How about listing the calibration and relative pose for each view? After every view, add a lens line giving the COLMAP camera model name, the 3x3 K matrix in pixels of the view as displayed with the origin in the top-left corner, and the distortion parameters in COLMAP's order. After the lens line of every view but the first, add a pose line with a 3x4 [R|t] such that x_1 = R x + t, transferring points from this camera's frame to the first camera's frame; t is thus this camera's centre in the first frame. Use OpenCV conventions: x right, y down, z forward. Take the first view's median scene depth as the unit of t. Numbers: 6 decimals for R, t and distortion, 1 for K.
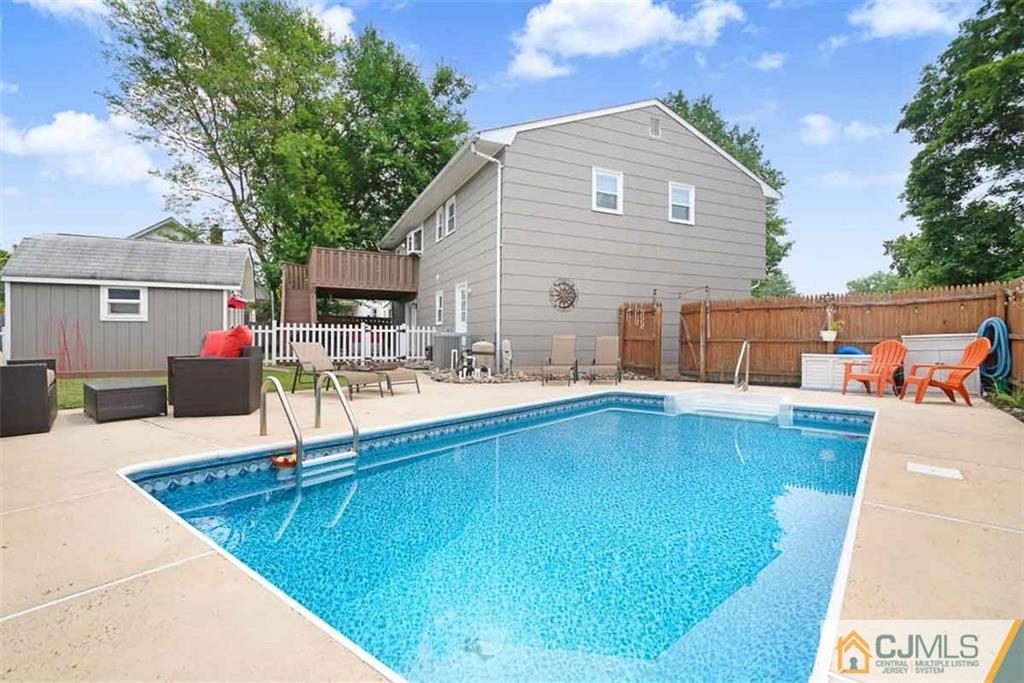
lens RADIAL K [[503.9, 0, 512.0], [0, 503.9, 341.5], [0, 0, 1]] dist [0.000767, -0.000215]
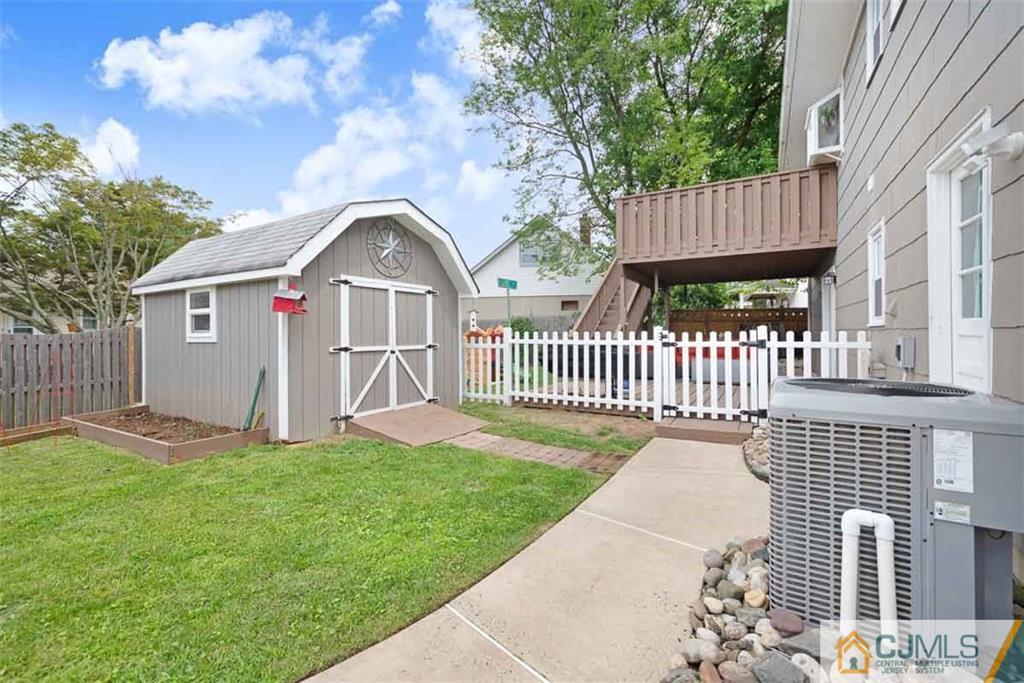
lens RADIAL K [[412.7, 0, 542.1], [0, 412.7, 328.3], [0, 0, 1]] dist [-0.012232, -0.000088]
pose [[0.579821, -0.013666, -0.814629, -0.055894], [0.010382, 0.999902, -0.009384, -0.032272], [0.814678, -0.003016, 0.579906, 0.686677]]
